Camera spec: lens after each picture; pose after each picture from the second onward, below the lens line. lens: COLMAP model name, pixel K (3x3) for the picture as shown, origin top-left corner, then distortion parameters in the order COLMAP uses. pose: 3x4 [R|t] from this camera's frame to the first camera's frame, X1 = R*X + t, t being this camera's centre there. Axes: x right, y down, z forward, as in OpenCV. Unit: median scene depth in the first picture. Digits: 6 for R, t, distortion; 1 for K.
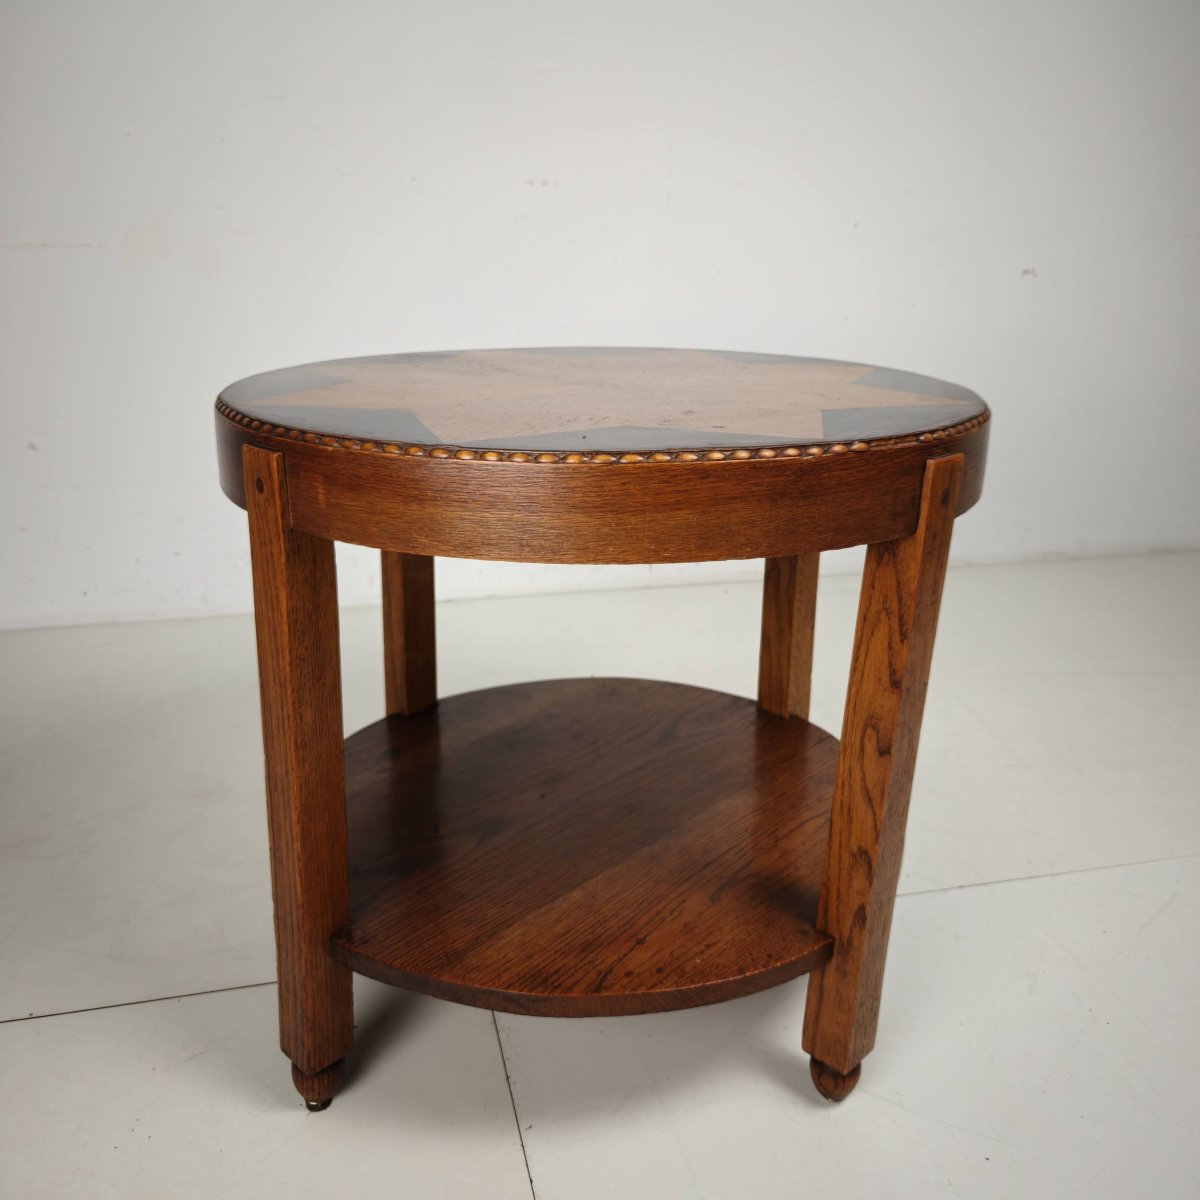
lens RADIAL K [[1129.8, 0, 600.0], [0, 1129.8, 600.0], [0, 0, 1]] dist [0.050697, 0.004175]
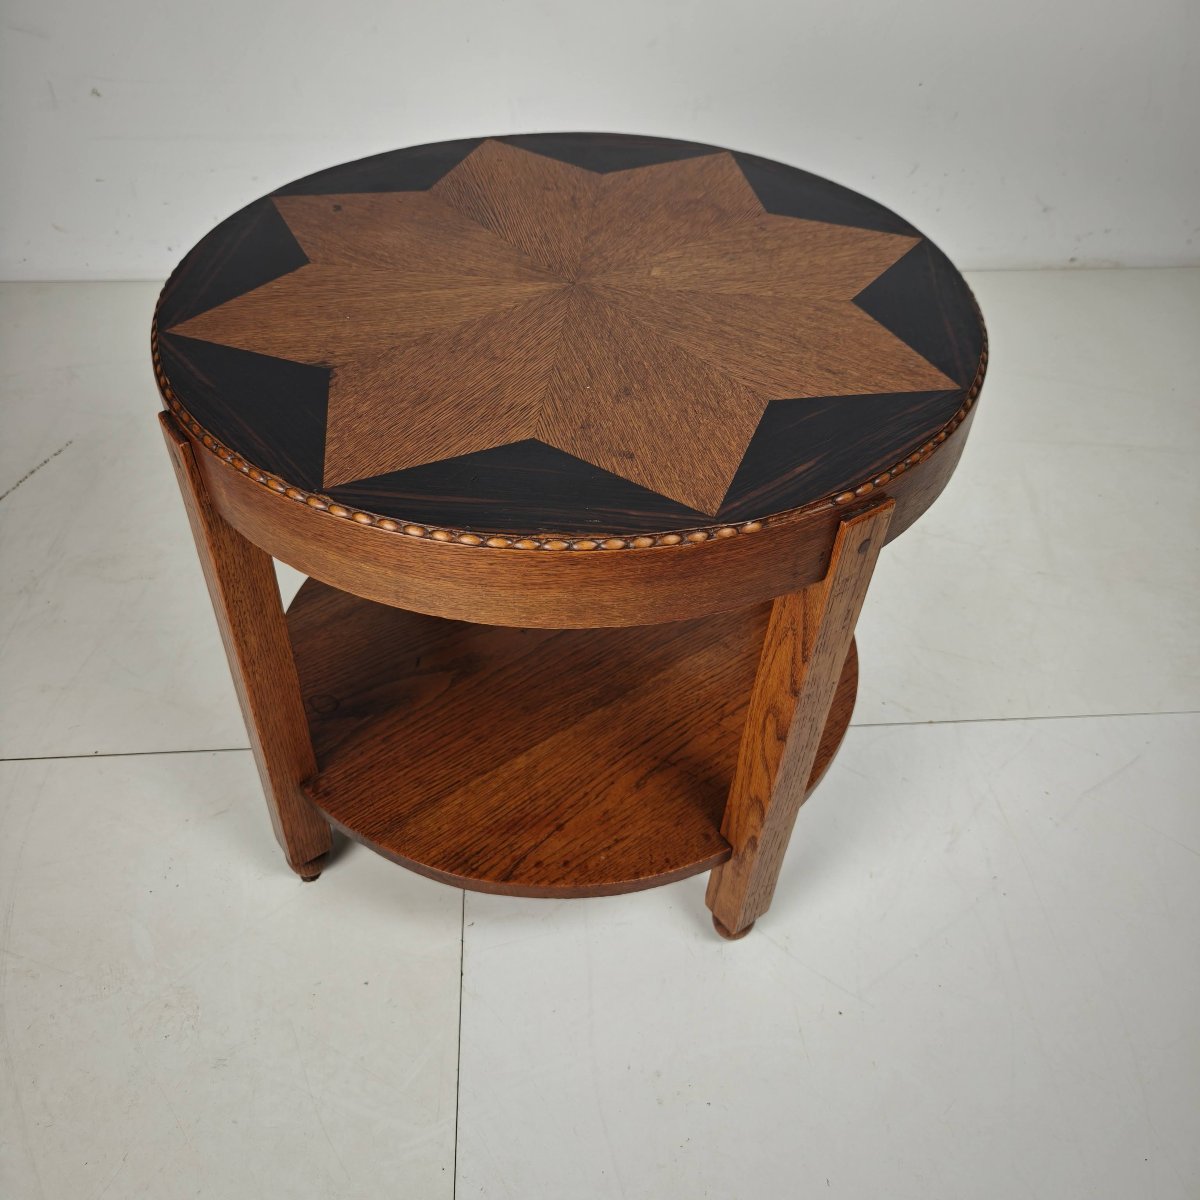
lens RADIAL K [[1105.7, 0, 600.0], [0, 1105.7, 600.0], [0, 0, 1]] dist [0.070648, -0.013538]
pose [[0.985020, 0.123670, -0.120176, 0.183606], [-0.062551, 0.905682, 0.419318, -0.379625], [0.160698, -0.405519, 0.899850, 0.100712]]
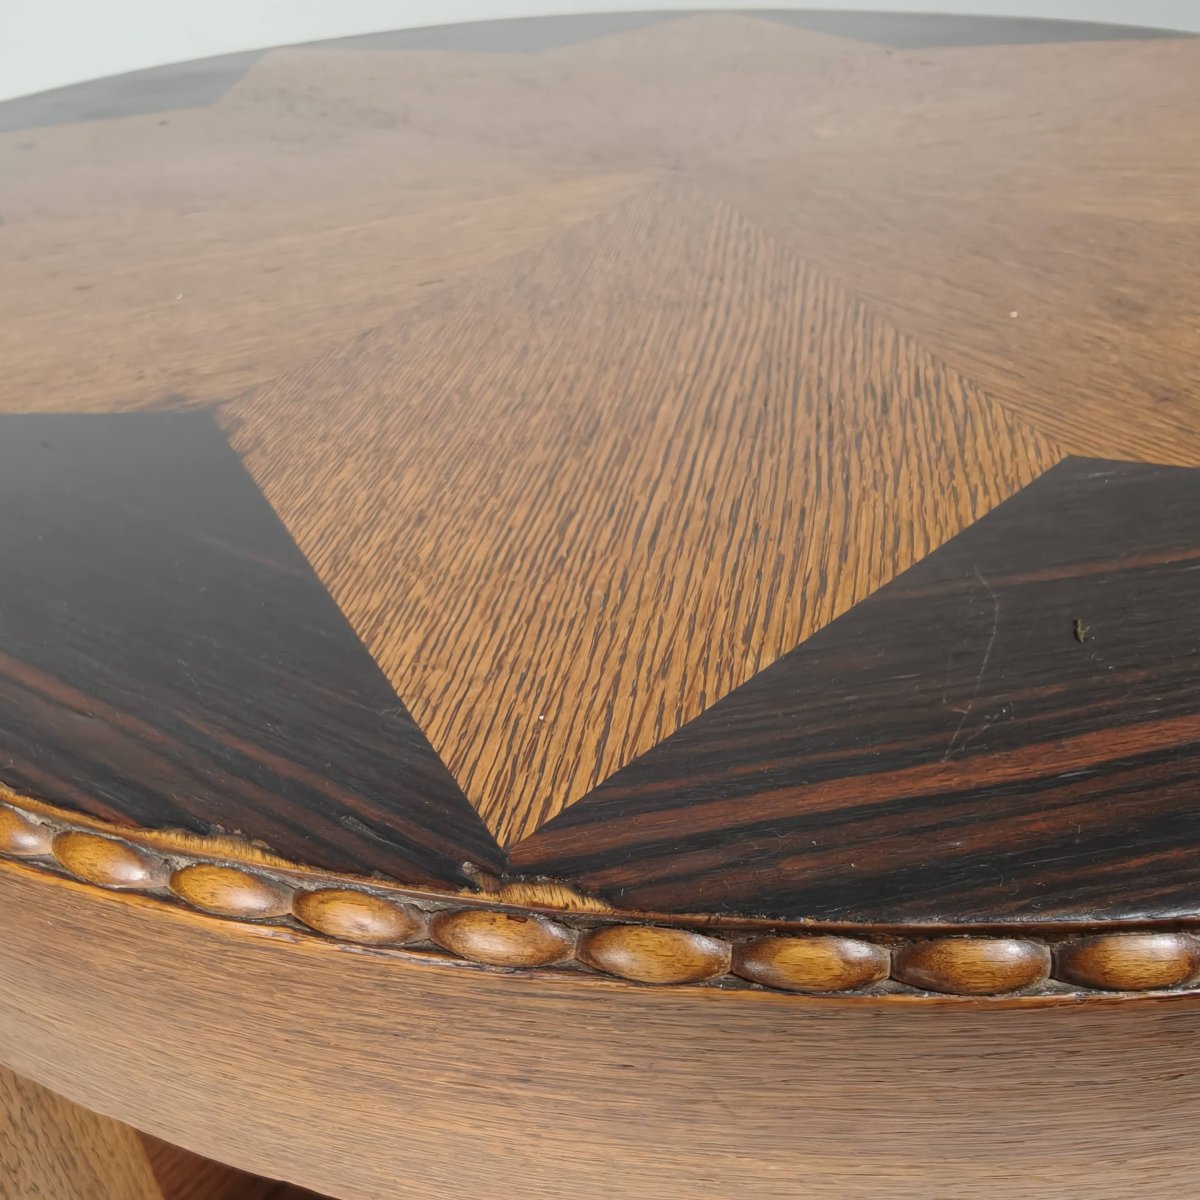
lens RADIAL K [[1364.2, 0, 600.0], [0, 1364.2, 600.0], [0, 0, 1]] dist [0.003127, -0.394180]
pose [[0.989247, -0.115967, 0.089123, -0.105616], [0.087076, 0.956576, 0.278175, -0.195372], [-0.117512, -0.267423, 0.956387, 0.627509]]
